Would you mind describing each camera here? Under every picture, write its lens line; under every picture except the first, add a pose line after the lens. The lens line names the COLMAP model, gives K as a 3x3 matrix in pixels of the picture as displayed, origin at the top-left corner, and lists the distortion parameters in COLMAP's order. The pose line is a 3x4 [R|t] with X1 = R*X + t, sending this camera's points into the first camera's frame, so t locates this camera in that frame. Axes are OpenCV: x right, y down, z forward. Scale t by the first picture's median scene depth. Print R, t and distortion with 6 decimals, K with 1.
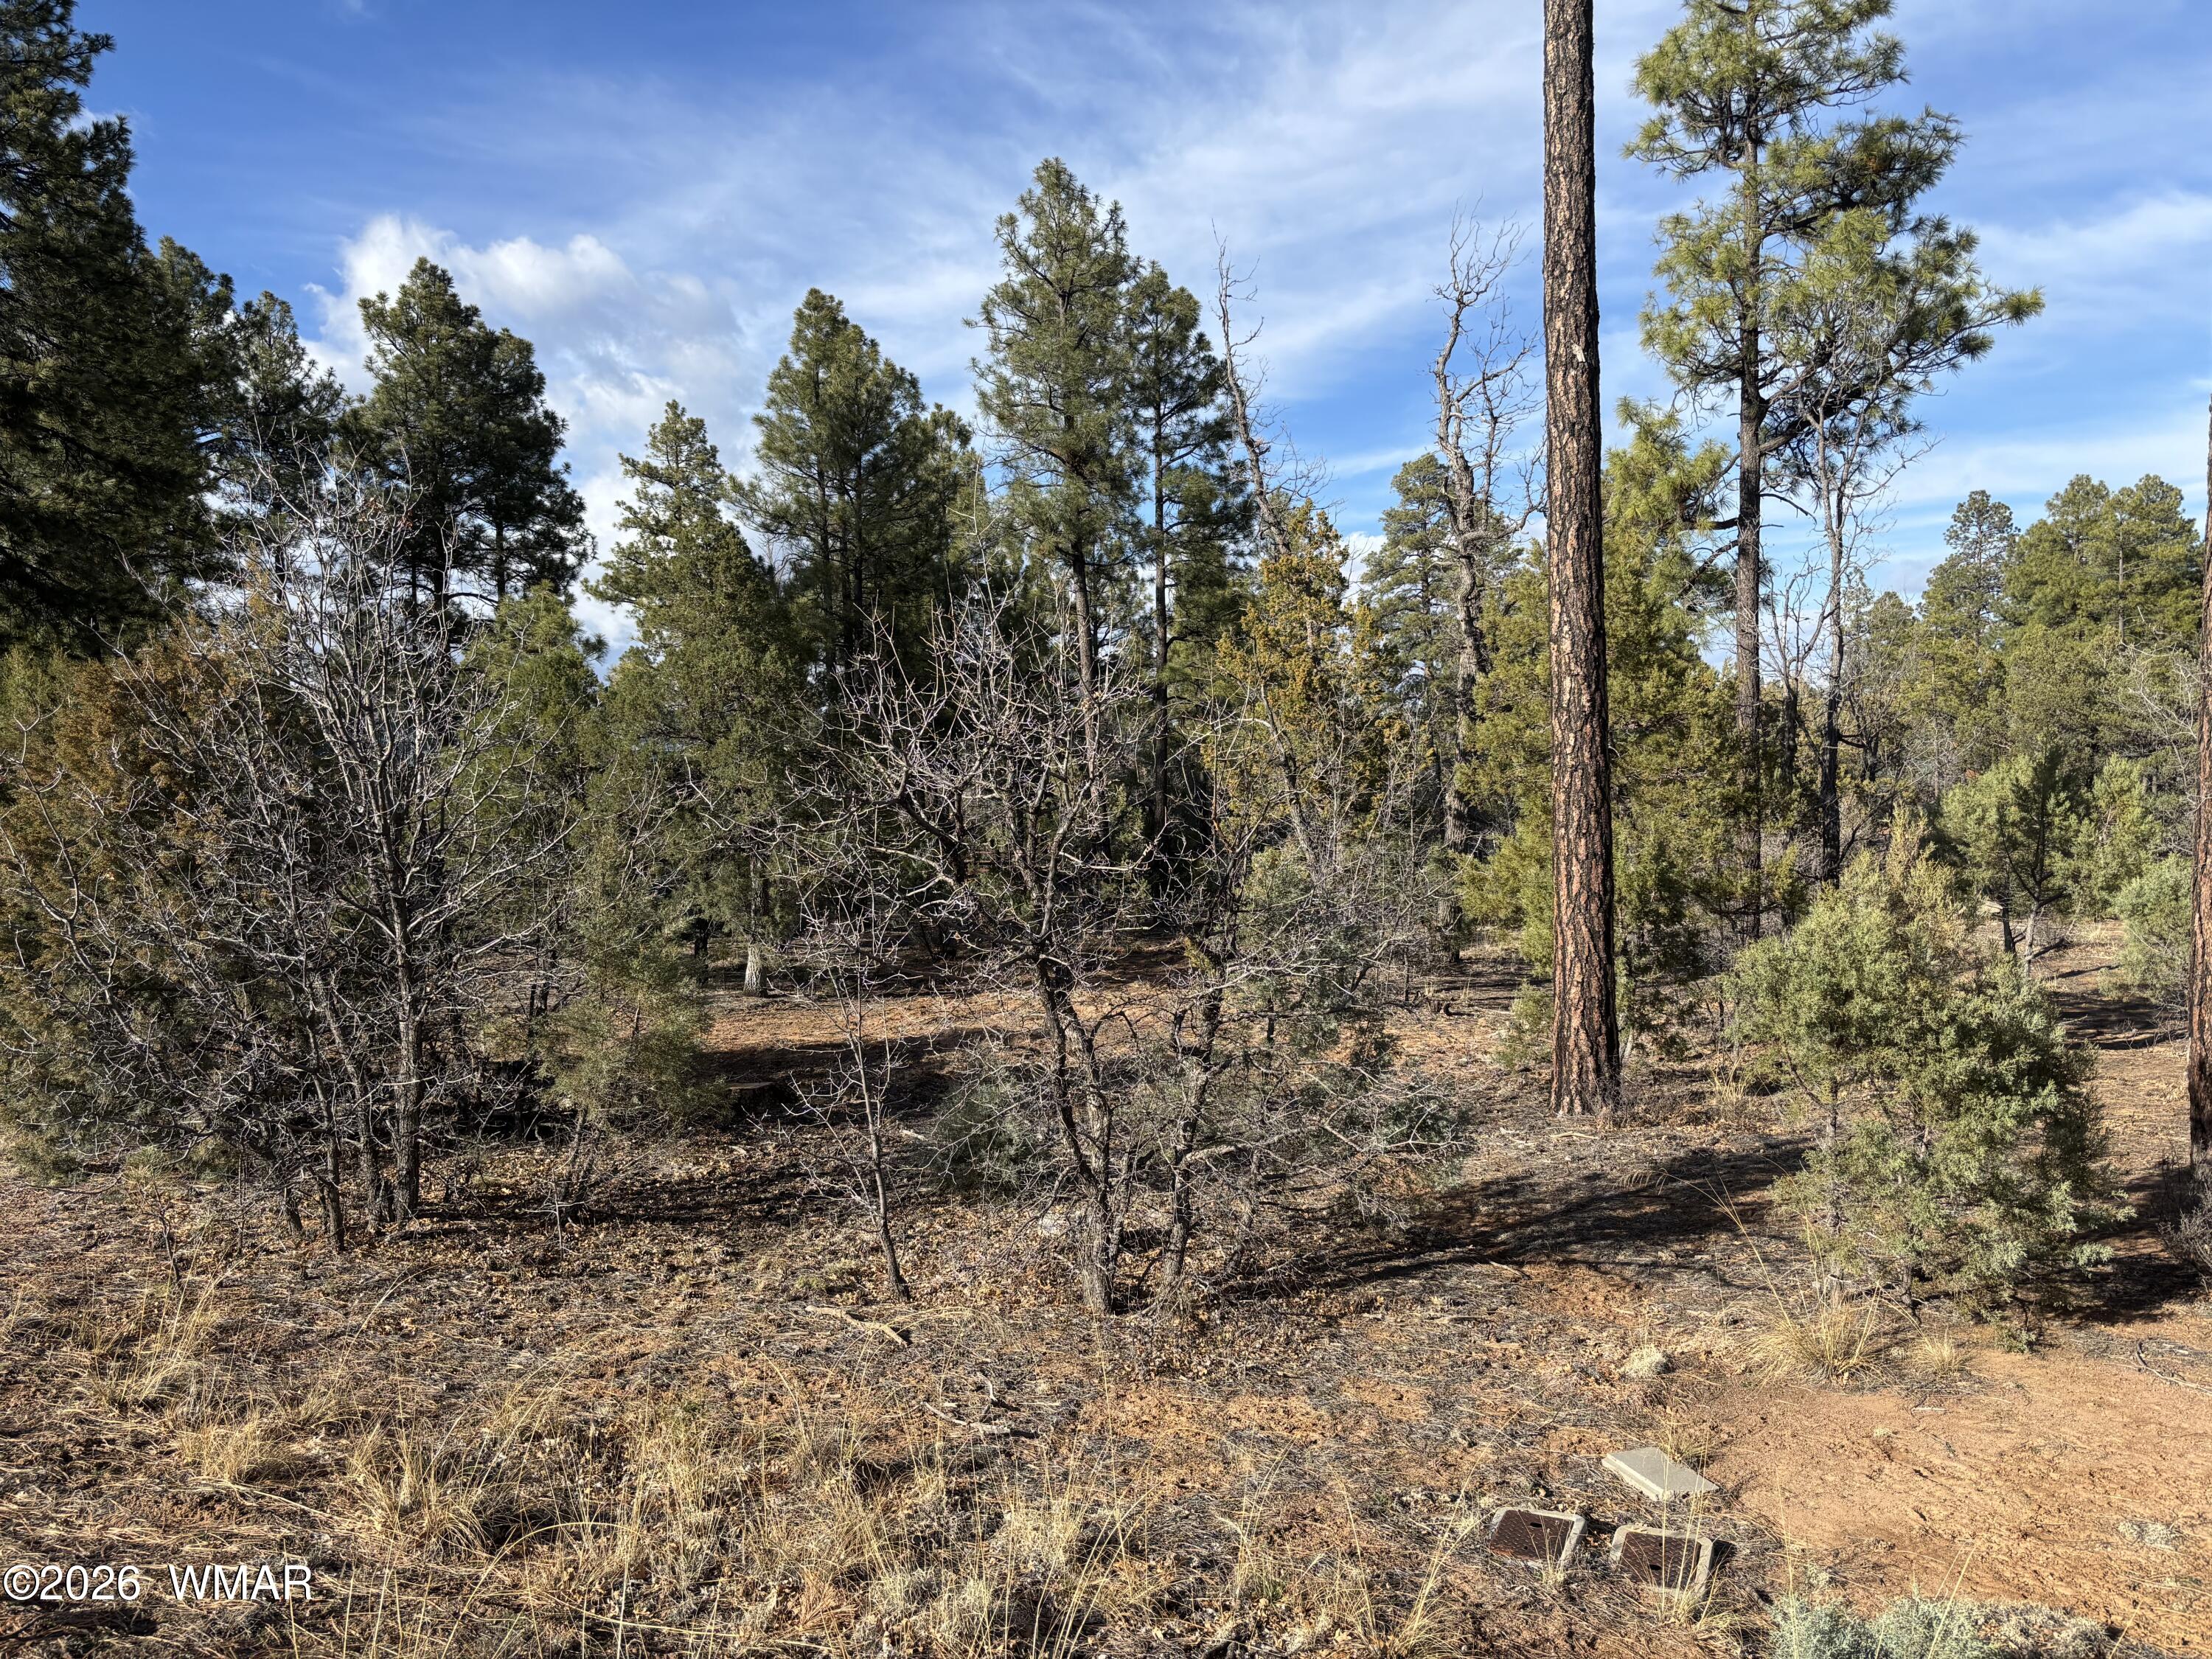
lens RADIAL K [[1667.7, 0, 1137.4], [0, 1667.7, 826.2], [0, 0, 1]] dist [0.008067, -0.003794]
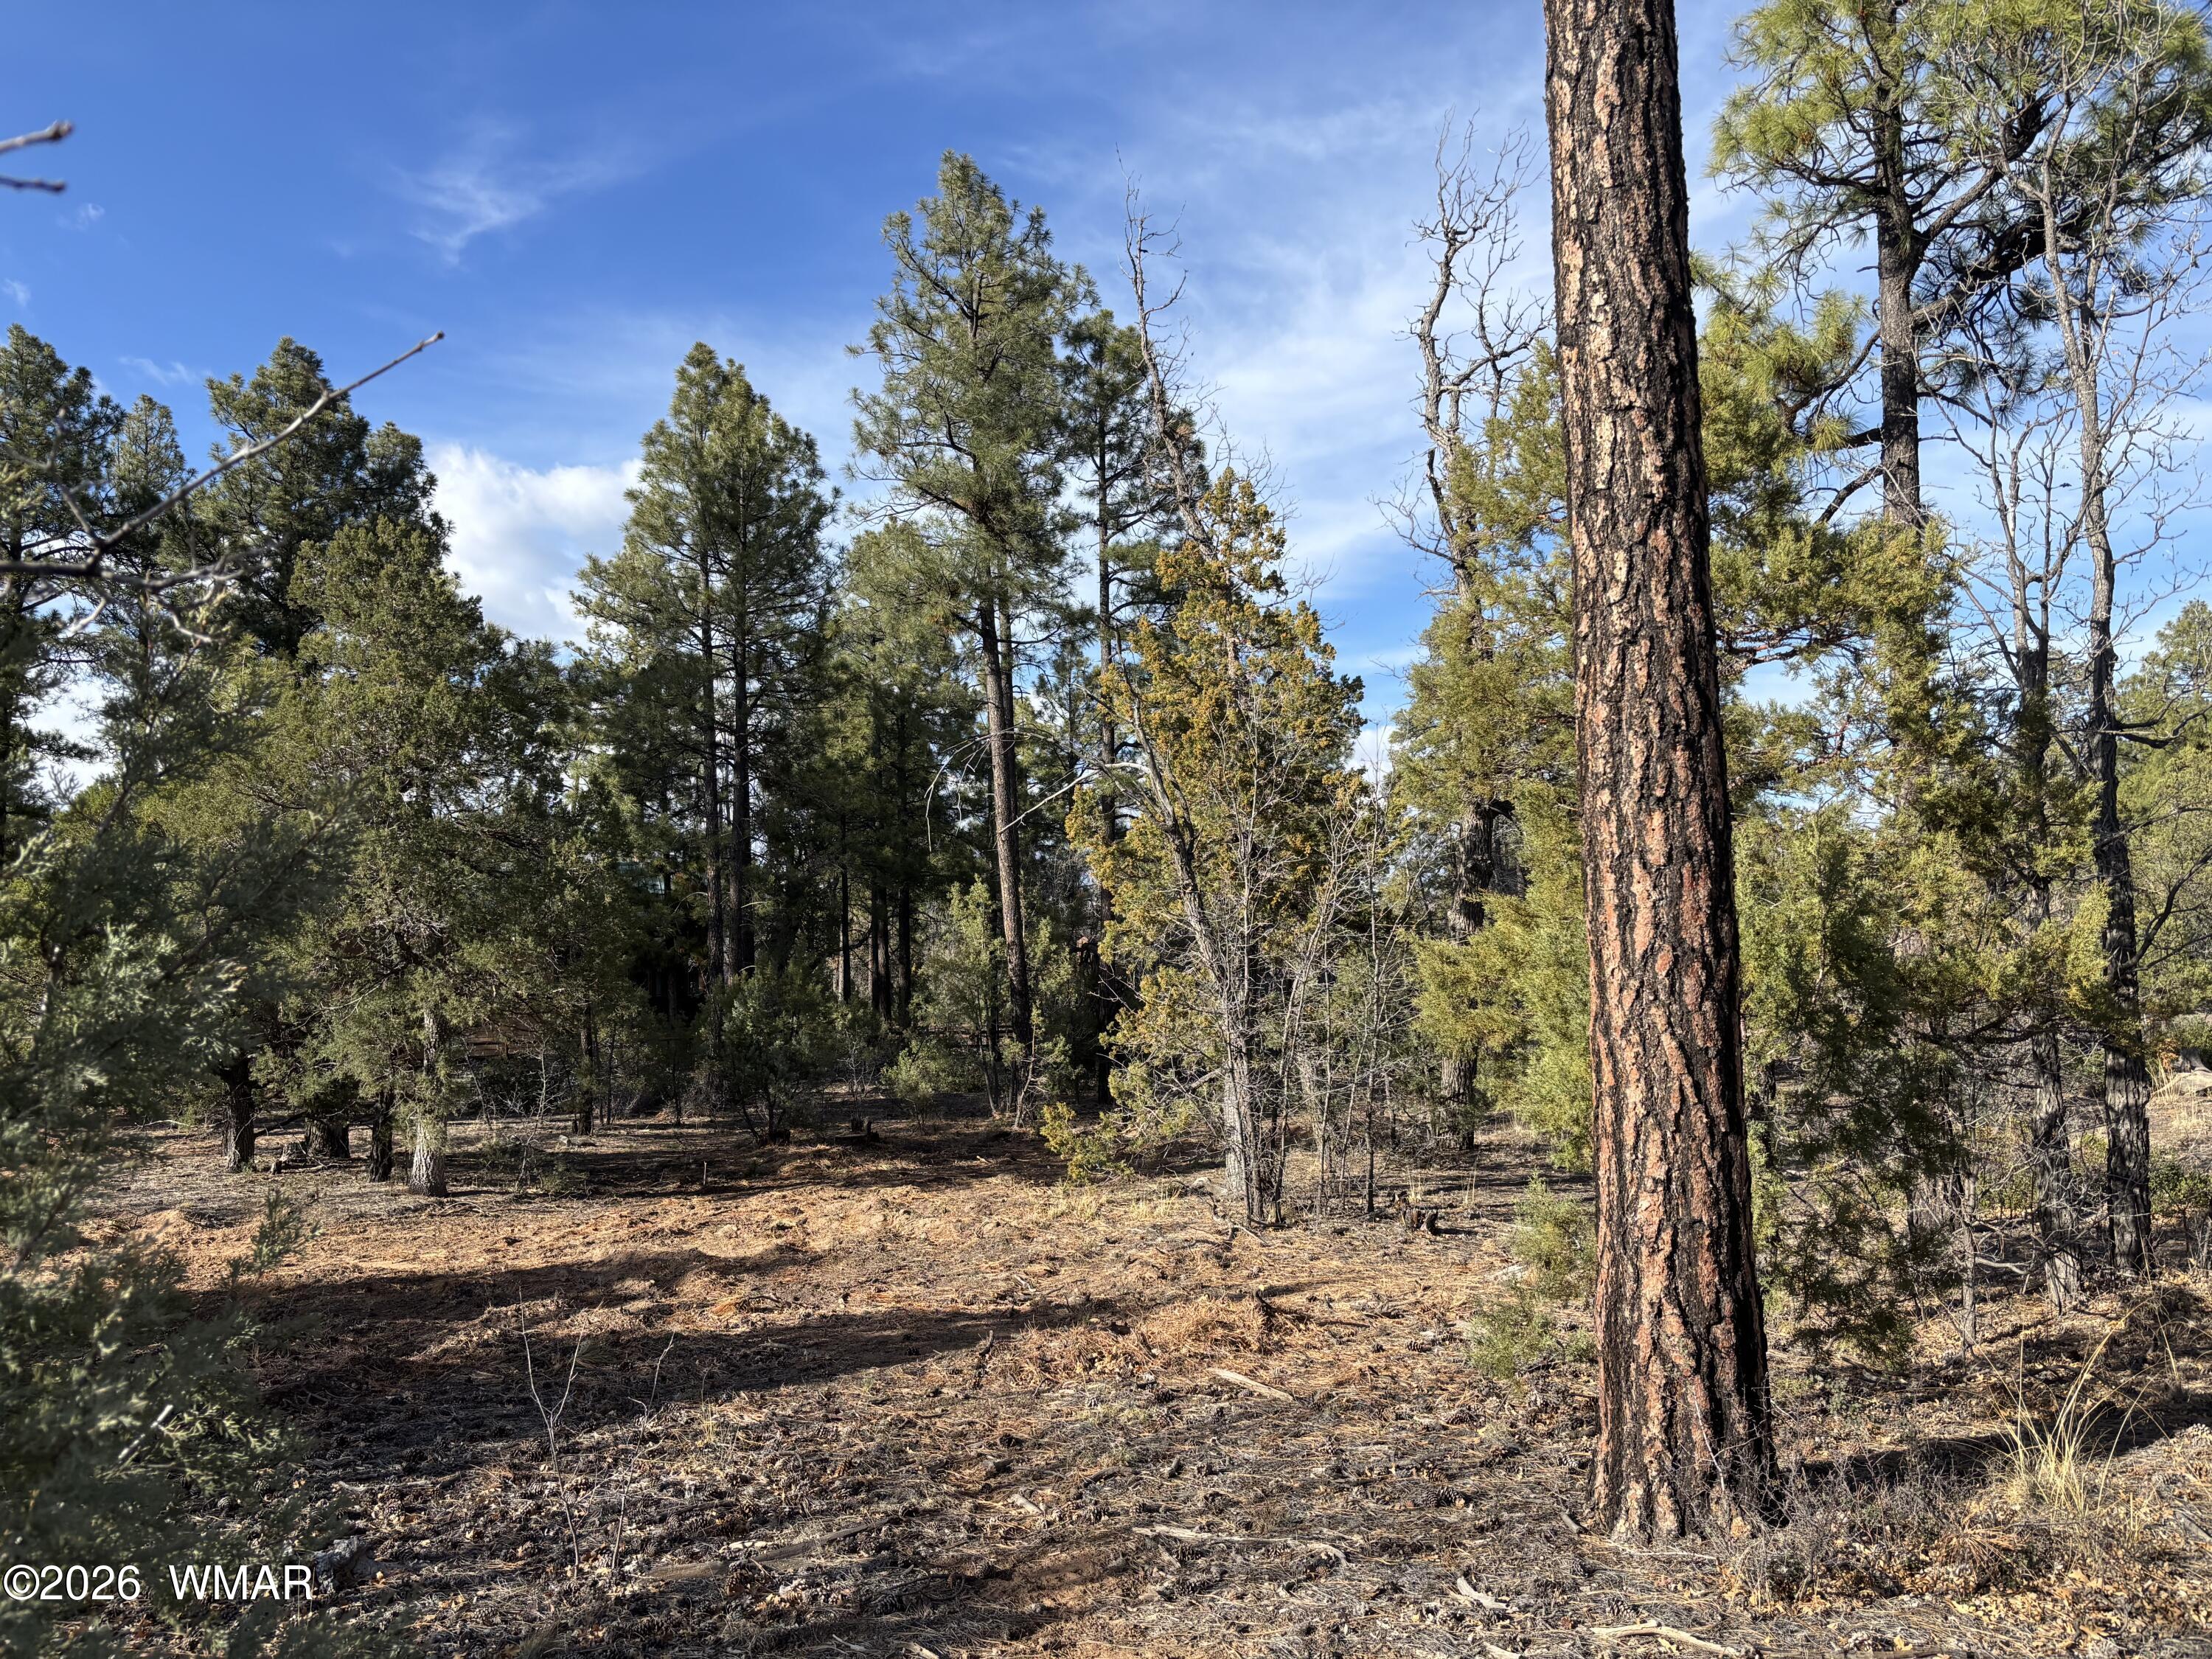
lens RADIAL K [[1685.3, 0, 1102.5], [0, 1685.3, 839.6], [0, 0, 1]] dist [-0.001446, 0.002185]
pose [[0.998929, -0.003899, -0.046103, 0.153507], [-0.000893, 0.994634, -0.103456, 0.054930], [0.046259, 0.103387, 0.993565, 0.595494]]
